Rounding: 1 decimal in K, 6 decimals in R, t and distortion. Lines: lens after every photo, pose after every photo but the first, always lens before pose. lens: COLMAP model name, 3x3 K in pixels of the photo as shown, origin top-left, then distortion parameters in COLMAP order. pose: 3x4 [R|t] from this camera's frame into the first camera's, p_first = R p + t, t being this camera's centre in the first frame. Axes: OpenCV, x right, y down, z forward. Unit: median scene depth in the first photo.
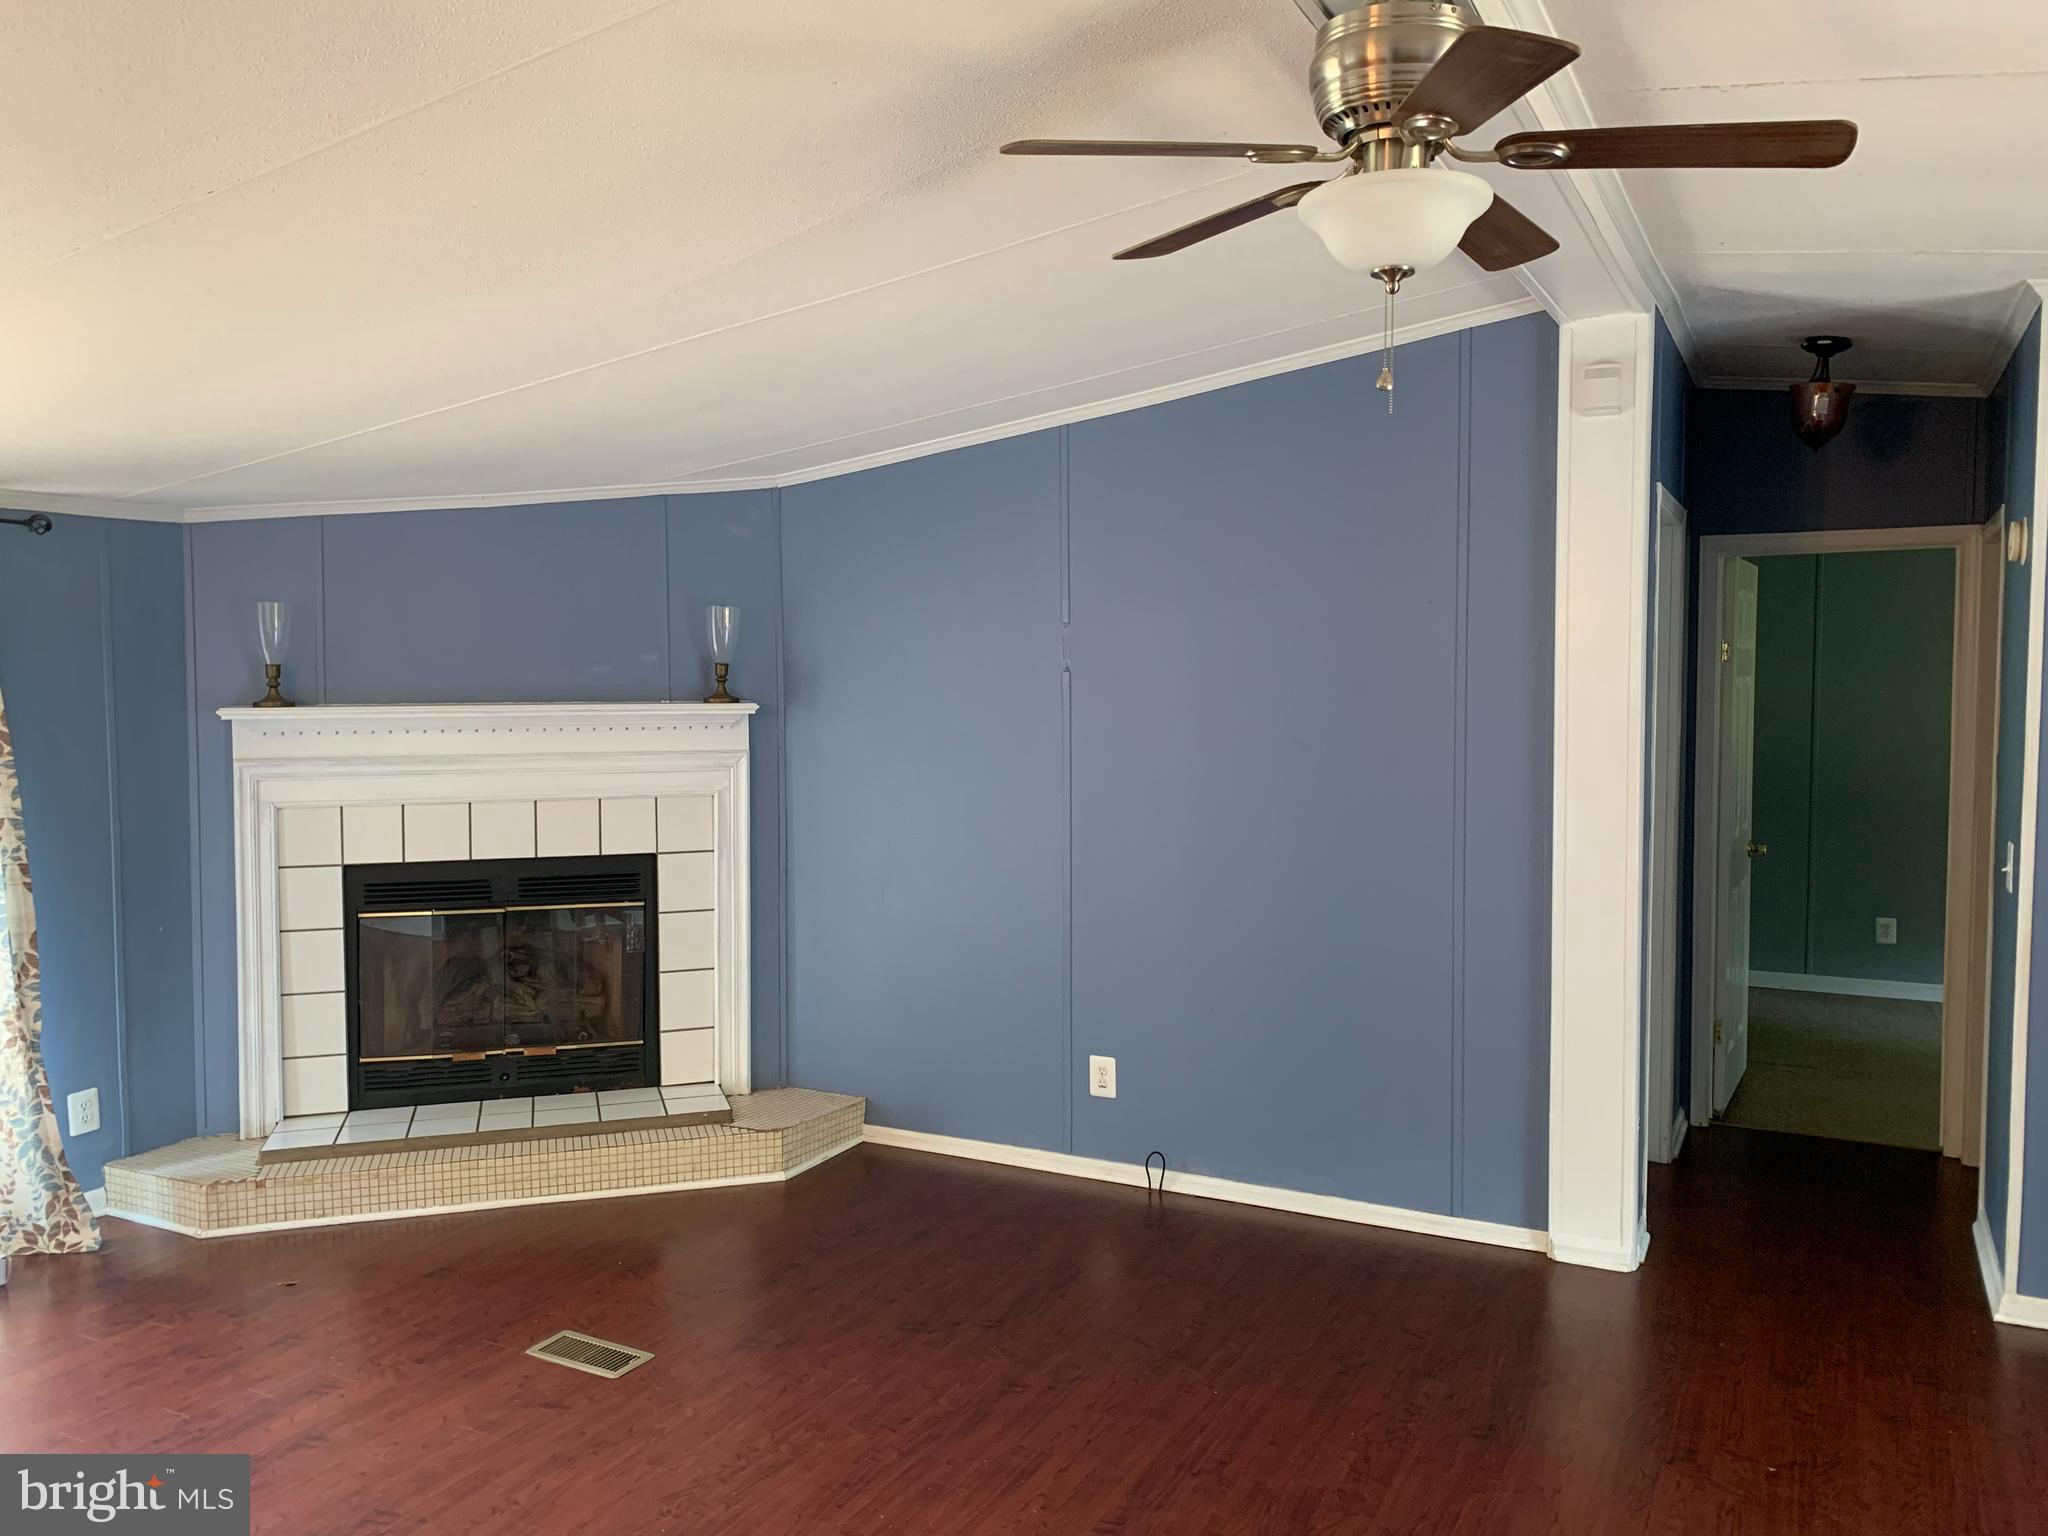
lens RADIAL K [[1560.0, 0, 997.7], [0, 1560.0, 746.5], [0, 0, 1]] dist [0.016206, -0.014271]
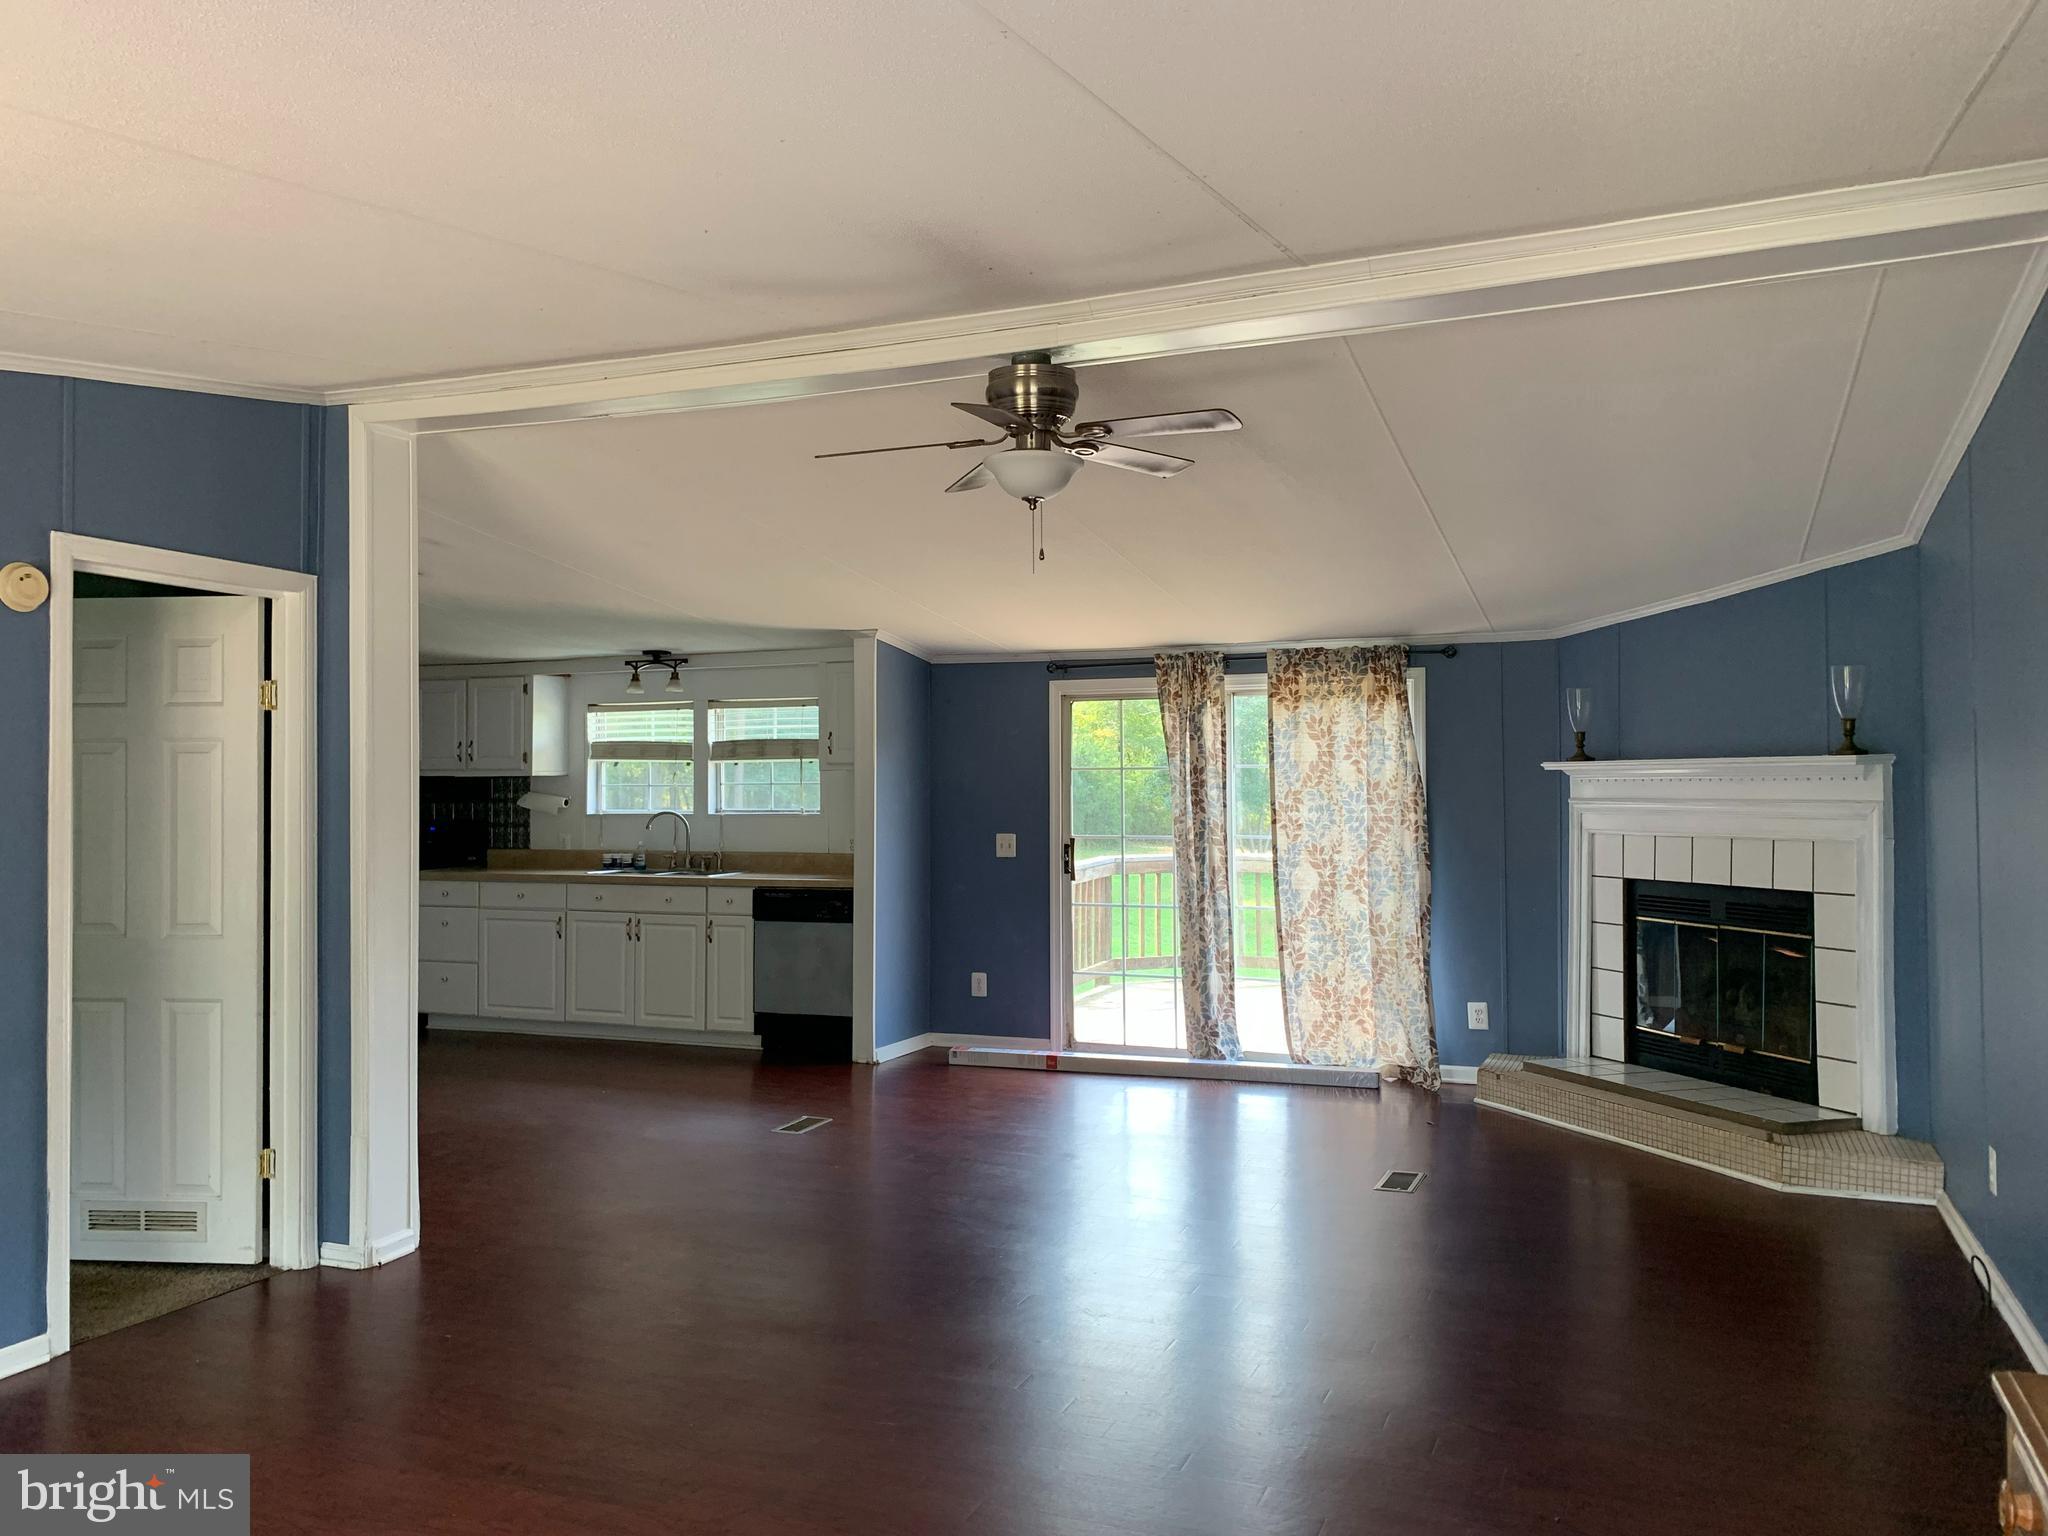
lens RADIAL K [[1560.0, 0, 997.7], [0, 1560.0, 746.5], [0, 0, 1]] dist [0.016206, -0.014271]
pose [[0.077716, -0.019203, -0.996791, 0.880328], [-0.040754, 0.998918, -0.022421, 0.014163], [0.996142, 0.042365, 0.076849, 0.346078]]
